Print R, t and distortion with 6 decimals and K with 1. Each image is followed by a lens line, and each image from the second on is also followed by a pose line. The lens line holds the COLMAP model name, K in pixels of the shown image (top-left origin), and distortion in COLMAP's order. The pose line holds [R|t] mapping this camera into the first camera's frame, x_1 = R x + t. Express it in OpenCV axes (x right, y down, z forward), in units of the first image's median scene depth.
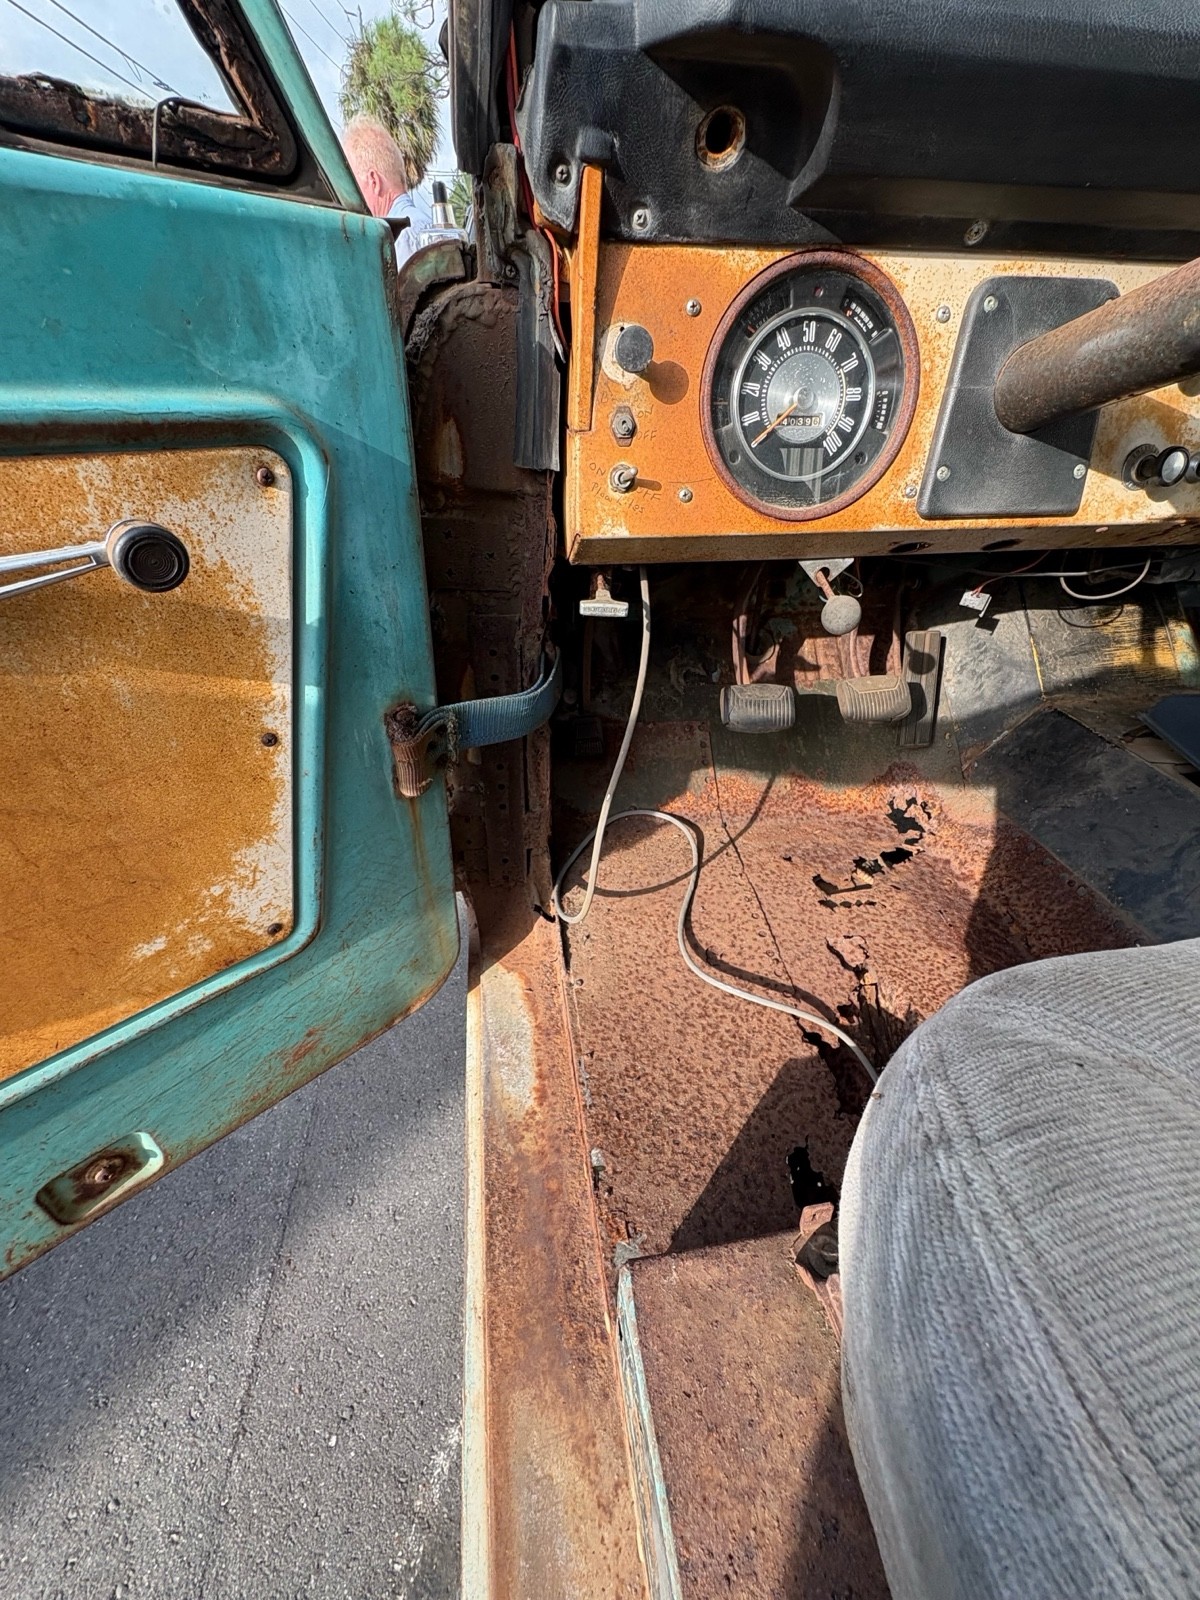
lens RADIAL K [[637.8, 0, 601.4], [0, 637.8, 798.5], [0, 0, 1]] dist [0.001003, -0.000150]
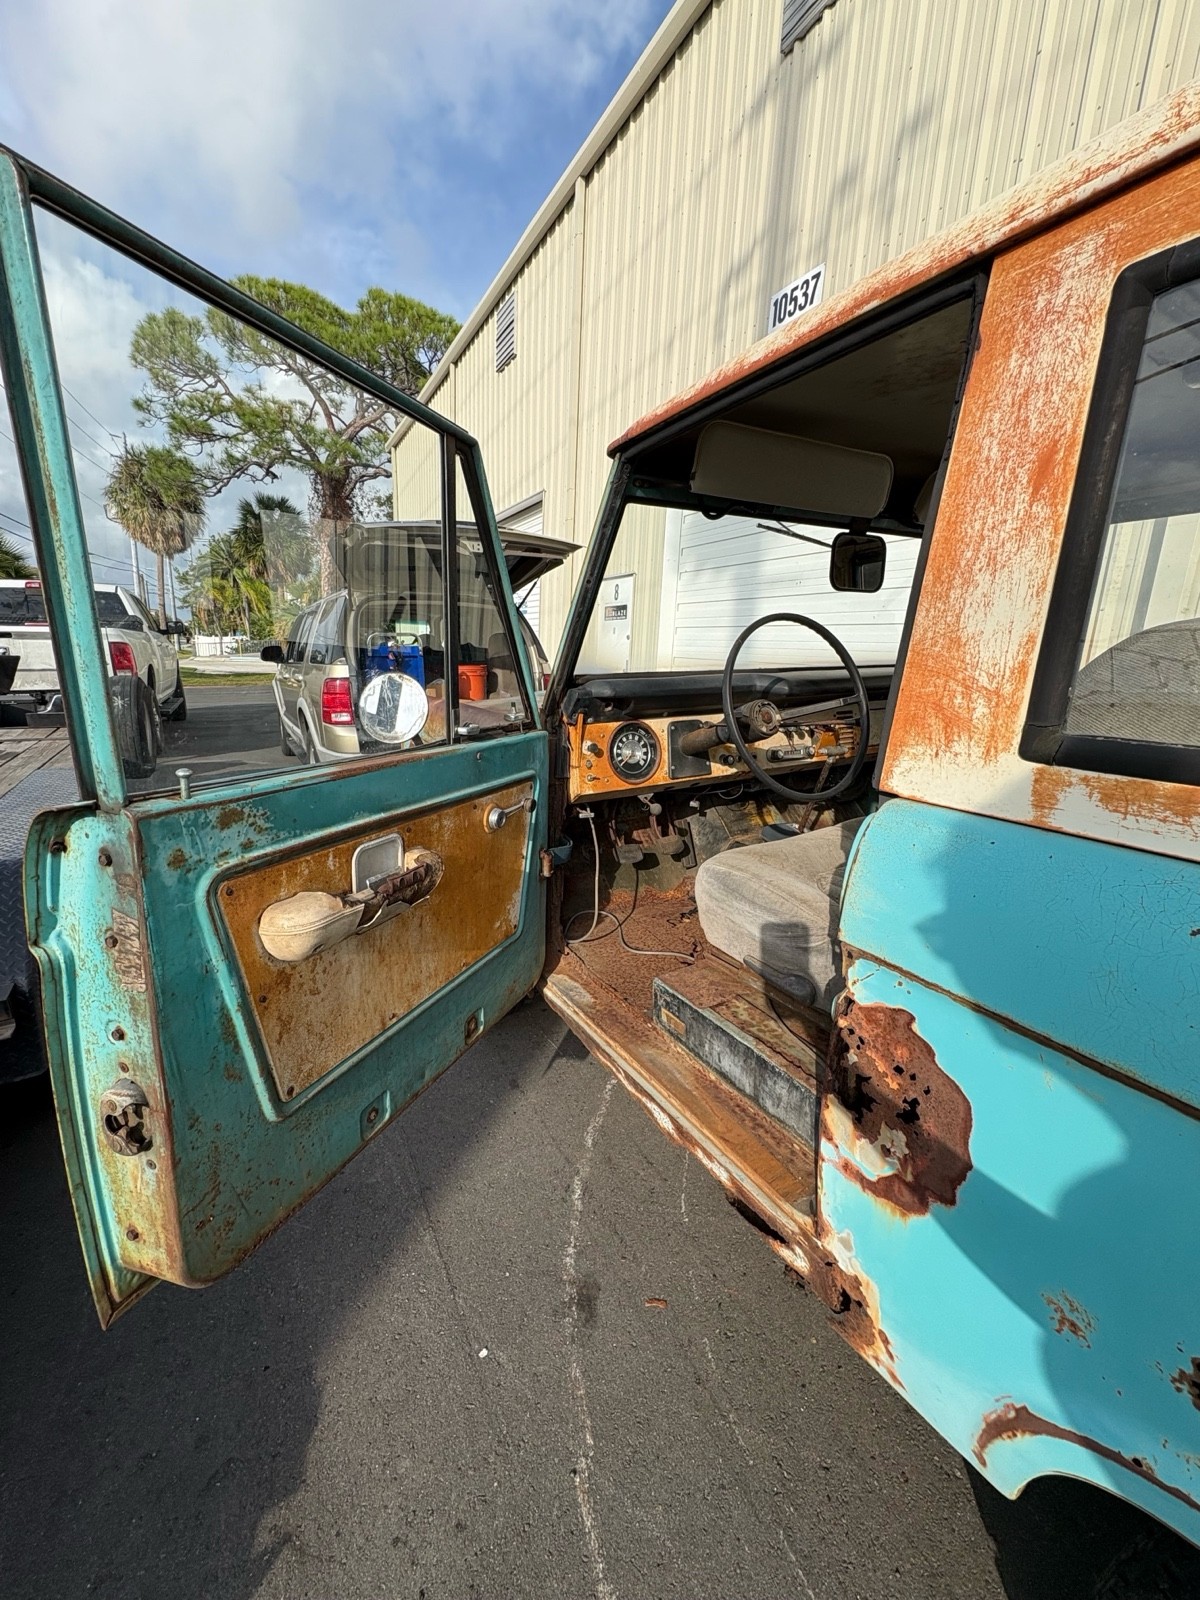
lens RADIAL K [[637.8, 0, 595.6], [0, 637.8, 797.1], [0, 0, 1]] dist [0.001003, -0.000150]
pose [[0.937347, -0.102899, 0.332856, -0.984779], [0.223331, 0.910747, -0.347367, 0.713276], [-0.267404, 0.399940, 0.876666, -1.779437]]
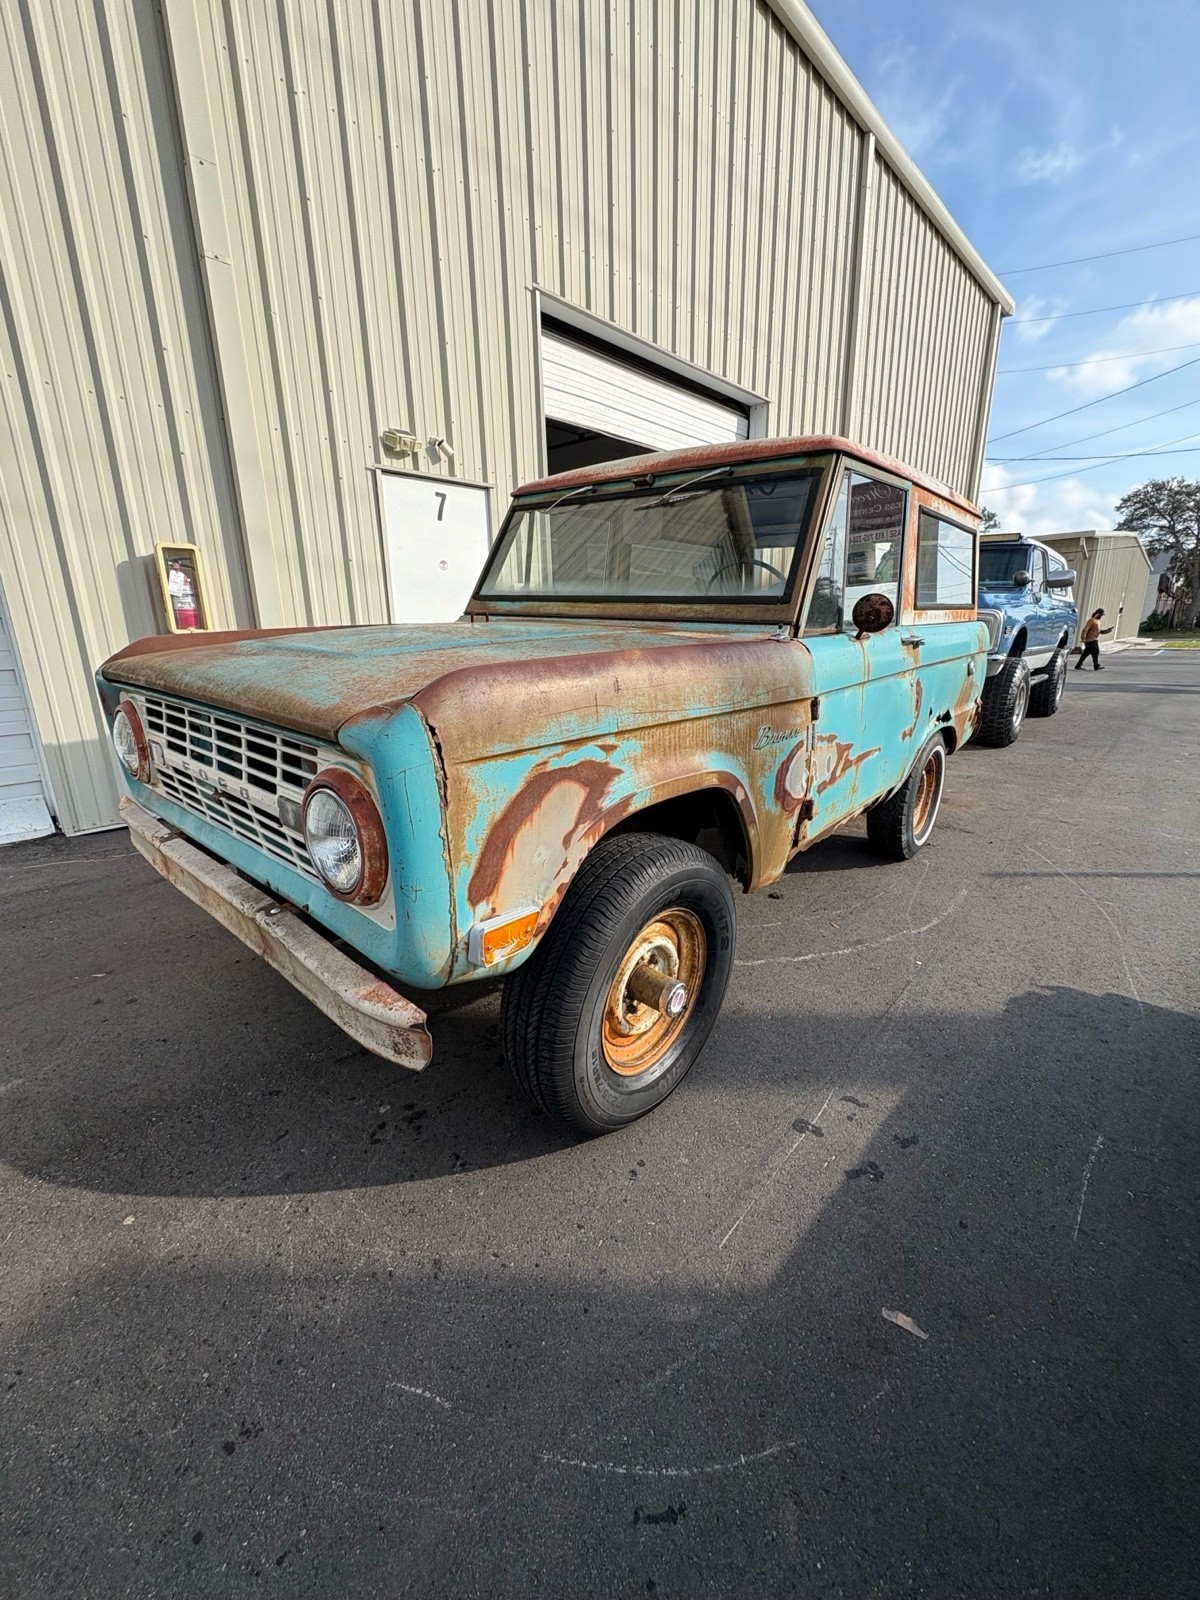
lens RADIAL K [[637.8, 0, 602.8], [0, 637.8, 799.2], [0, 0, 1]] dist [0.001003, -0.000150]
pose [[-0.640107, -0.249405, 0.726678, -2.356175], [0.440721, 0.655546, 0.613208, -2.823867], [-0.629308, 0.712781, -0.309702, 3.275704]]
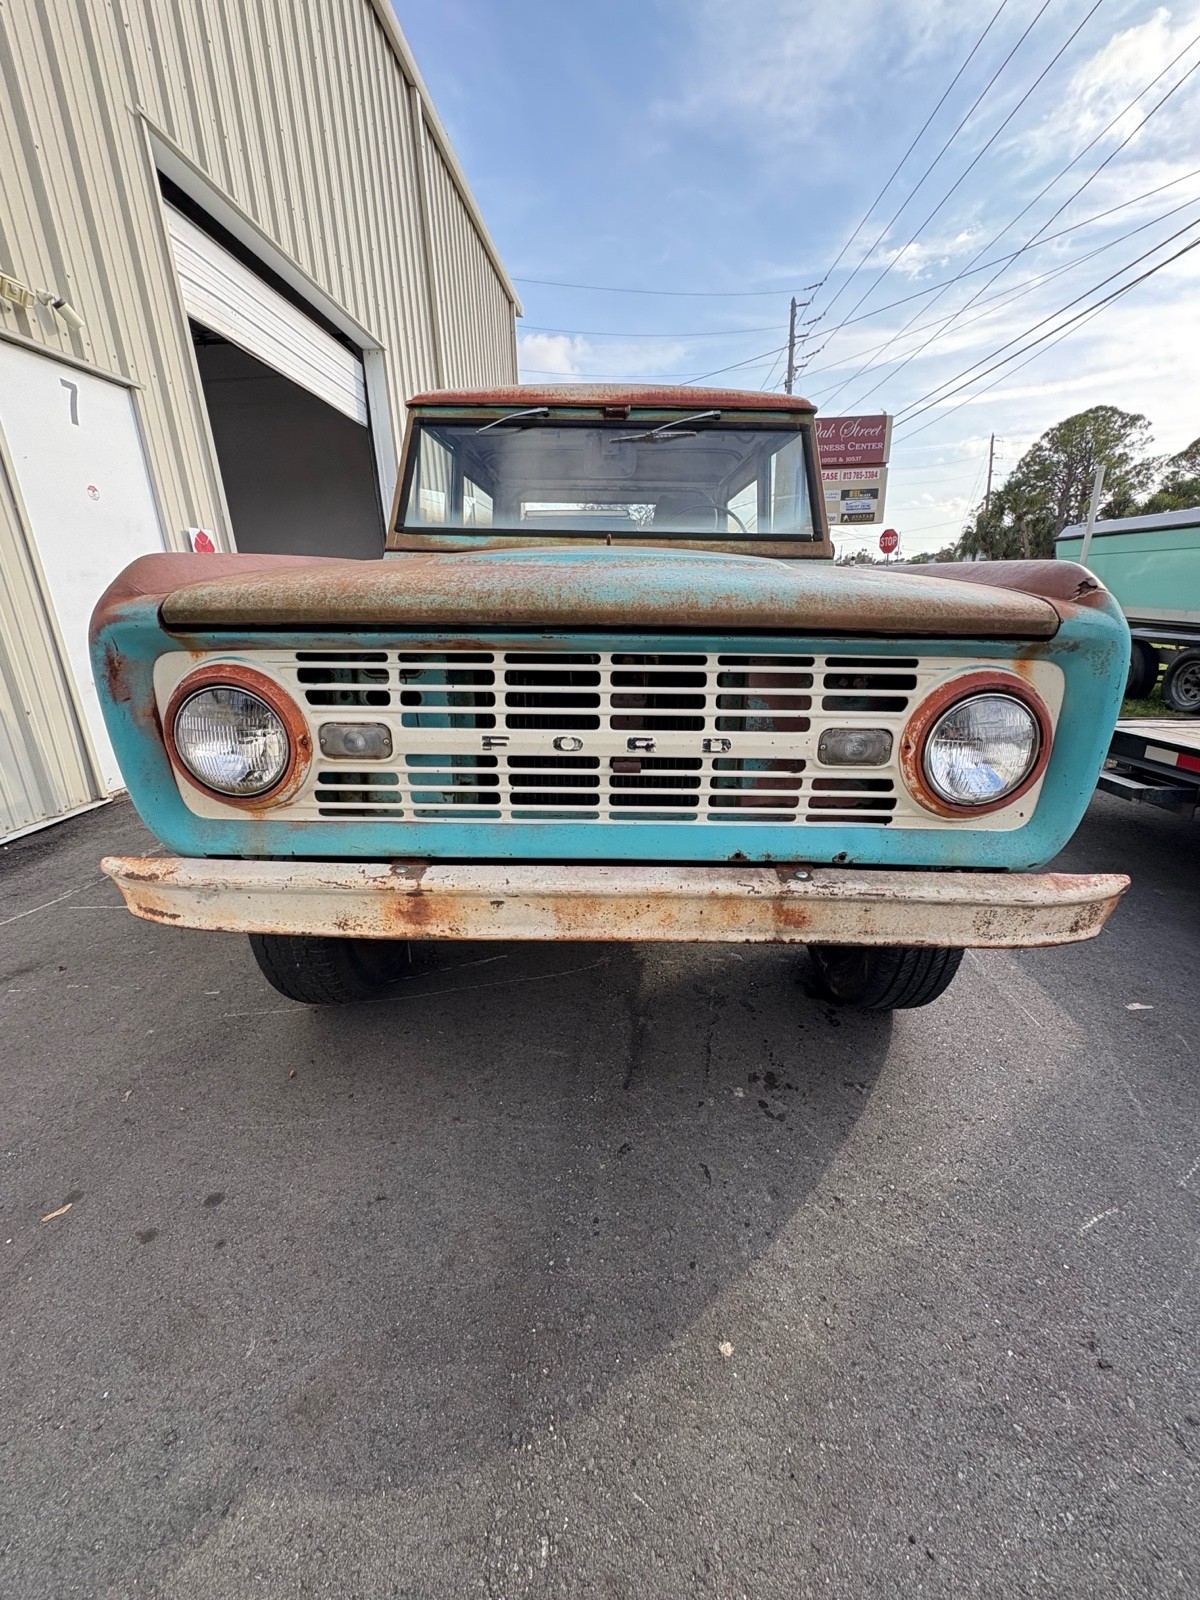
lens RADIAL K [[637.8, 0, 597.9], [0, 637.8, 800.1], [0, 0, 1]] dist [0.001003, -0.000150]
pose [[-0.983965, -0.088424, 0.154902, 0.606070], [0.076983, 0.572863, 0.816028, -3.458274], [-0.160894, 0.814868, -0.556870, 4.719433]]
